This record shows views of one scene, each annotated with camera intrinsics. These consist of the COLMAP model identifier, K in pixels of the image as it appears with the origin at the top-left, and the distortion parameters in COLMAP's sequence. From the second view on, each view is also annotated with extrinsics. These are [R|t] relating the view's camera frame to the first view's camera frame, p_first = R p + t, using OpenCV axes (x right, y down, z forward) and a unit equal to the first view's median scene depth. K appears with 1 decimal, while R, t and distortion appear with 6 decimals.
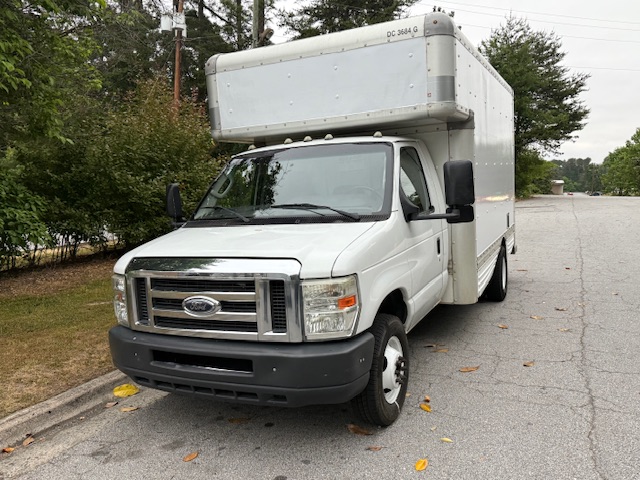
lens RADIAL K [[523.7, 0, 321.4], [0, 523.7, 241.3], [0, 0, 1]] dist [-0.034014, 0.019381]
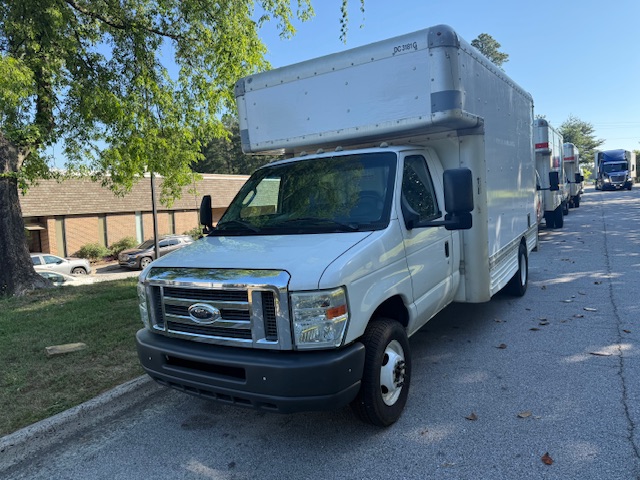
lens RADIAL K [[442.2, 0, 319.4], [0, 442.2, 242.7], [0, 0, 1]] dist [-0.012551, -0.009556]
pose [[0.991042, -0.013066, -0.132907, 0.109582], [0.015261, 0.999763, 0.015507, -0.027177], [0.132673, -0.017396, 0.991007, 0.116118]]
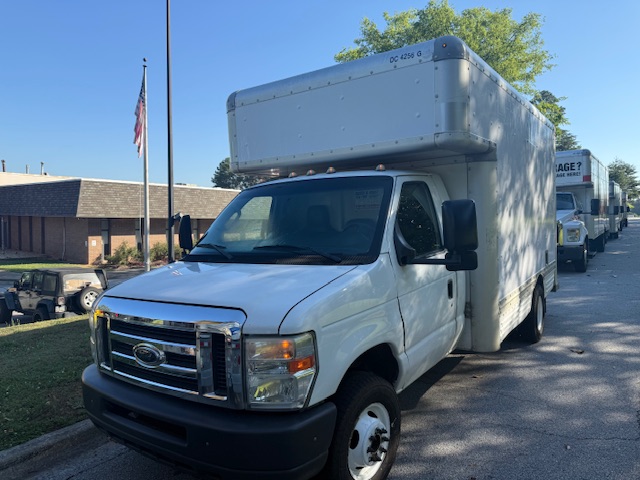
lens RADIAL K [[442.2, 0, 320.7], [0, 442.2, 239.3], [0, 0, 1]] dist [-0.012551, -0.009556]
pose [[0.985745, 0.024021, -0.166520, 0.157758], [-0.032596, 0.998269, -0.048955, -0.040838], [0.165056, 0.053685, 0.984822, 0.248095]]
